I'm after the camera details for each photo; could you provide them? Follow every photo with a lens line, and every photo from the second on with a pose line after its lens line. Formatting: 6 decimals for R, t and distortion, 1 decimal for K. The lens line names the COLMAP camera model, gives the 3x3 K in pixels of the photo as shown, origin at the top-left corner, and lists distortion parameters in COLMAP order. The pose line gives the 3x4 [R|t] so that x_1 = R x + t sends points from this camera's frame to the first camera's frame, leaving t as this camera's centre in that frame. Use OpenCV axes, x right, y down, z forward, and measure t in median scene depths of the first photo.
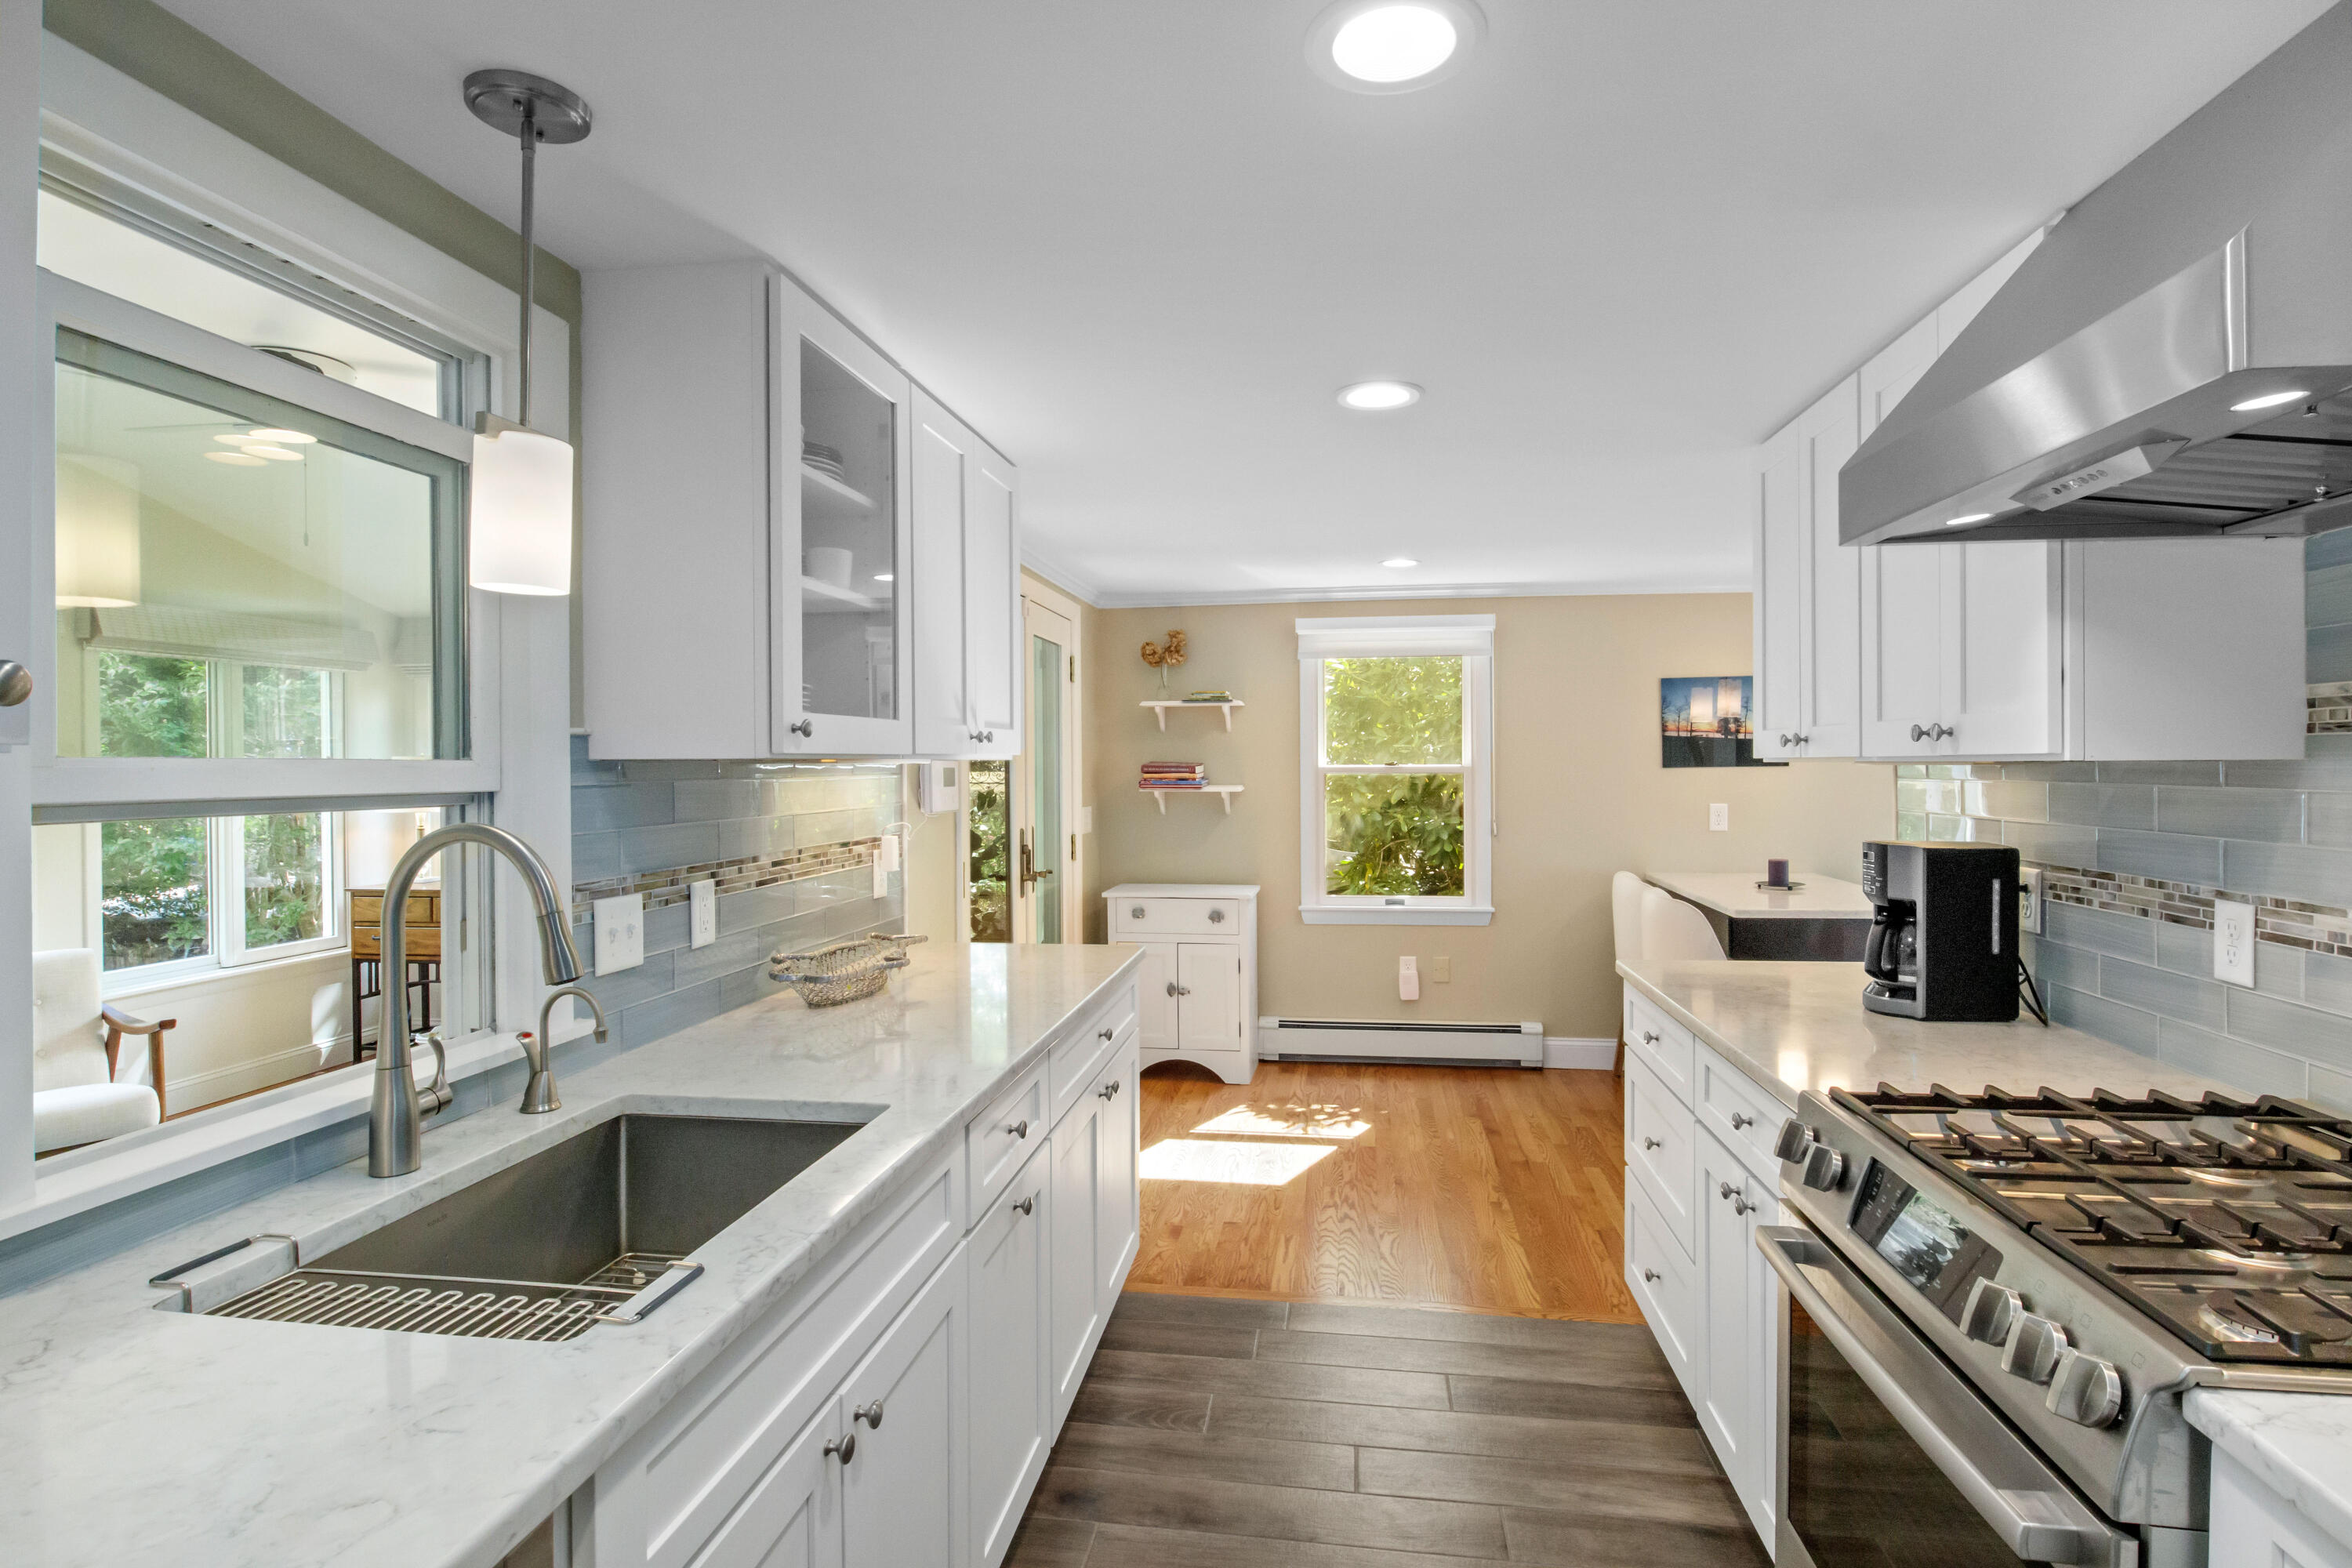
lens RADIAL K [[1179.8, 0, 1191.5], [0, 1179.8, 781.1], [0, 0, 1]] dist [-0.006758, 0.000290]
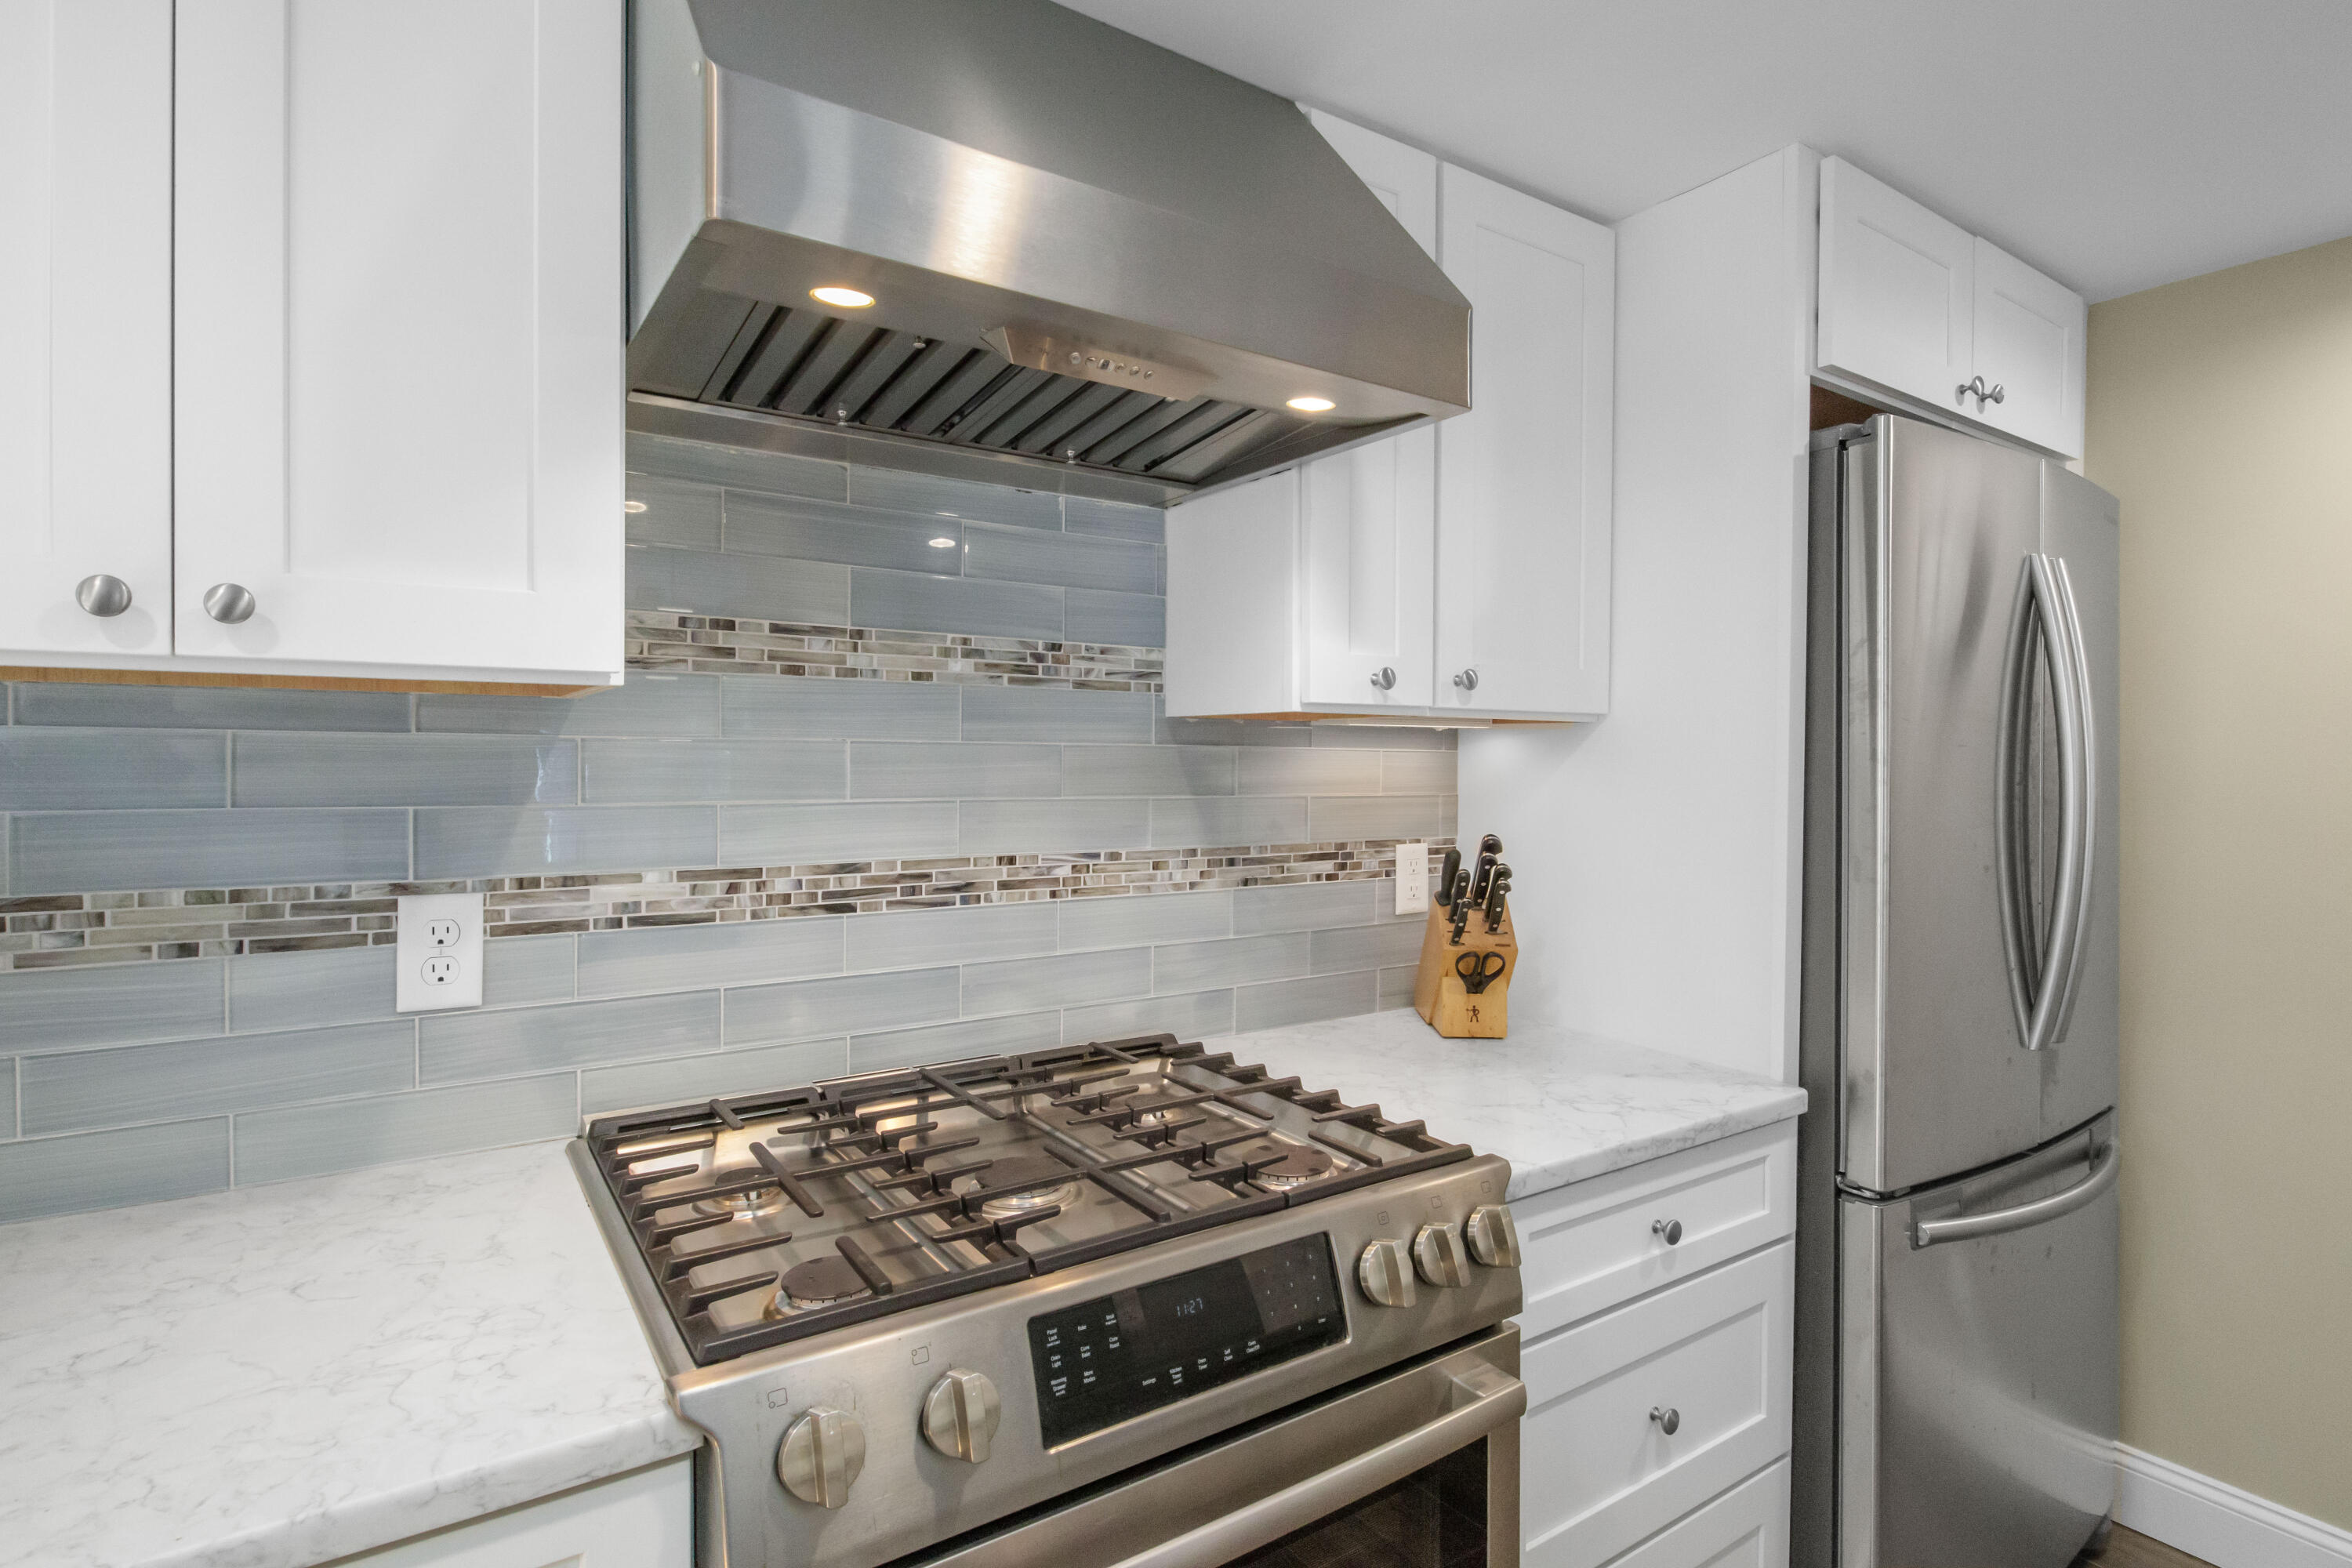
lens RADIAL K [[1179.8, 0, 1173.9], [0, 1179.8, 779.5], [0, 0, 1]] dist [-0.006758, 0.000290]
pose [[-0.673053, -0.013913, 0.739463, 0.054306], [0.006409, 0.999676, 0.024642, 0.015258], [-0.739566, 0.021325, -0.672746, 0.920424]]
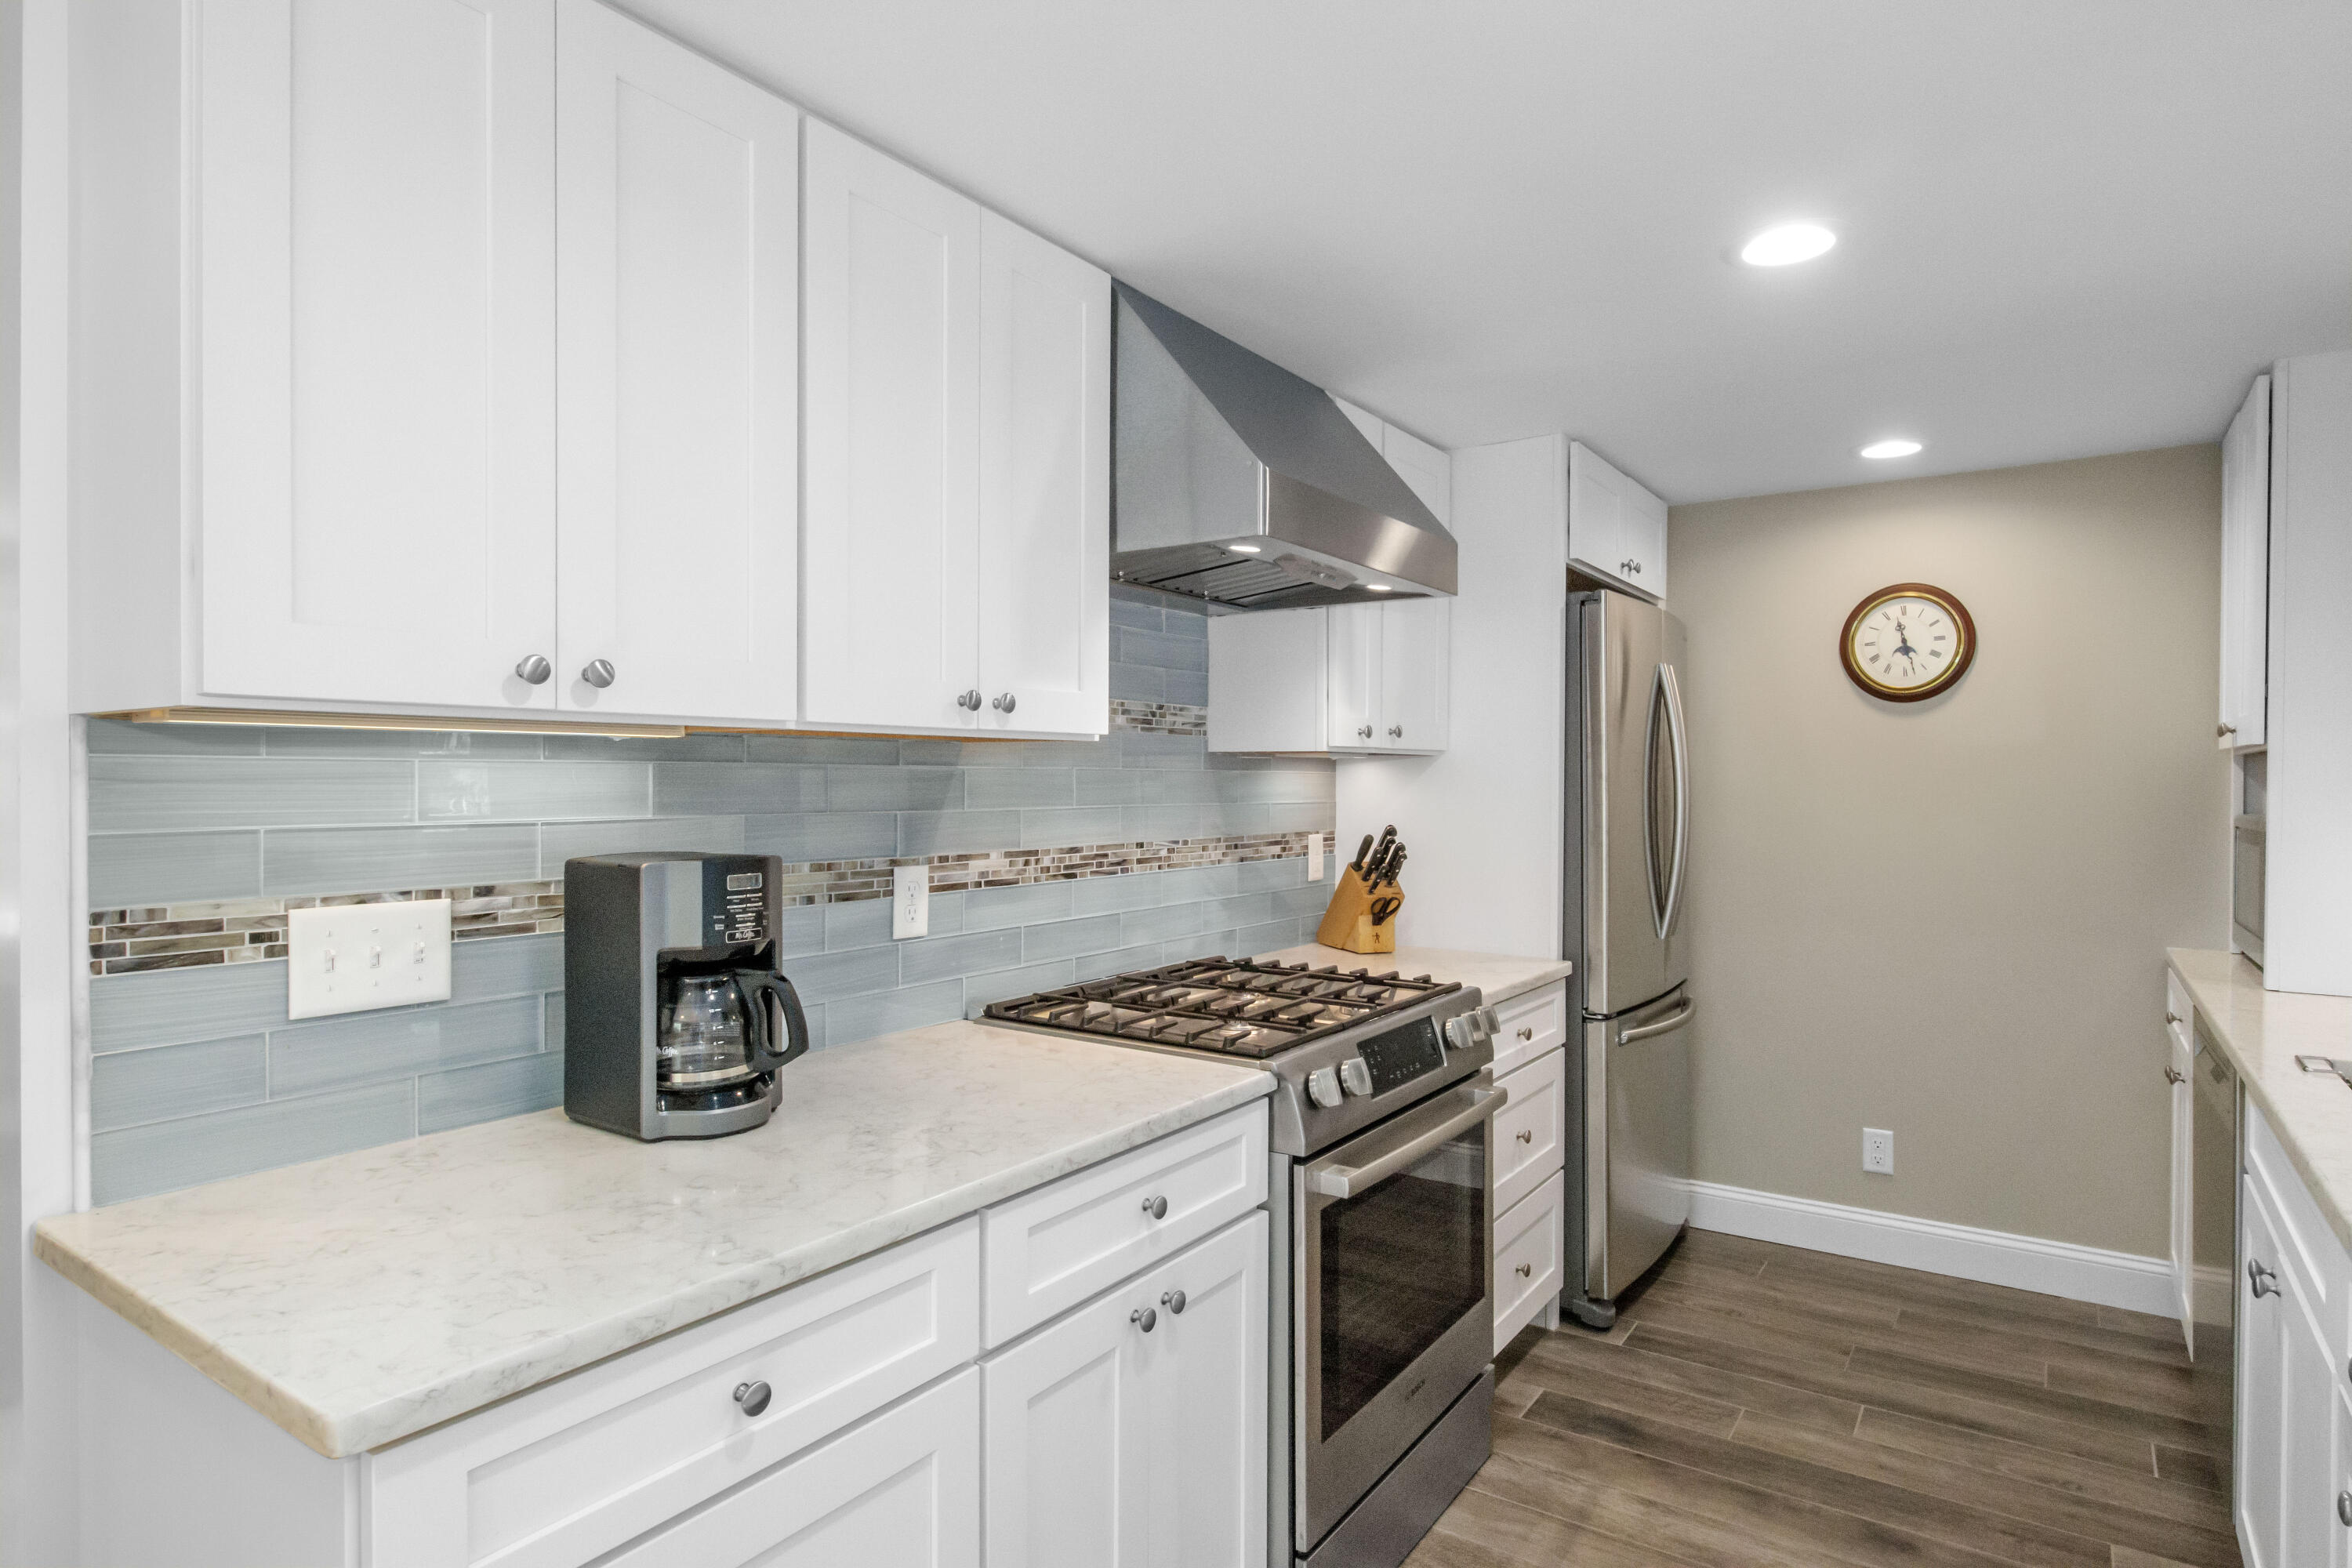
lens RADIAL K [[1261.9, 0, 1173.3], [0, 1261.9, 797.3], [0, 0, 1]] dist [-0.001106, 0.000165]
pose [[-0.892749, -0.006385, 0.450509, 0.089760], [0.006684, 0.999602, 0.027412, 0.003551], [-0.450505, 0.027483, -0.892351, 1.581503]]
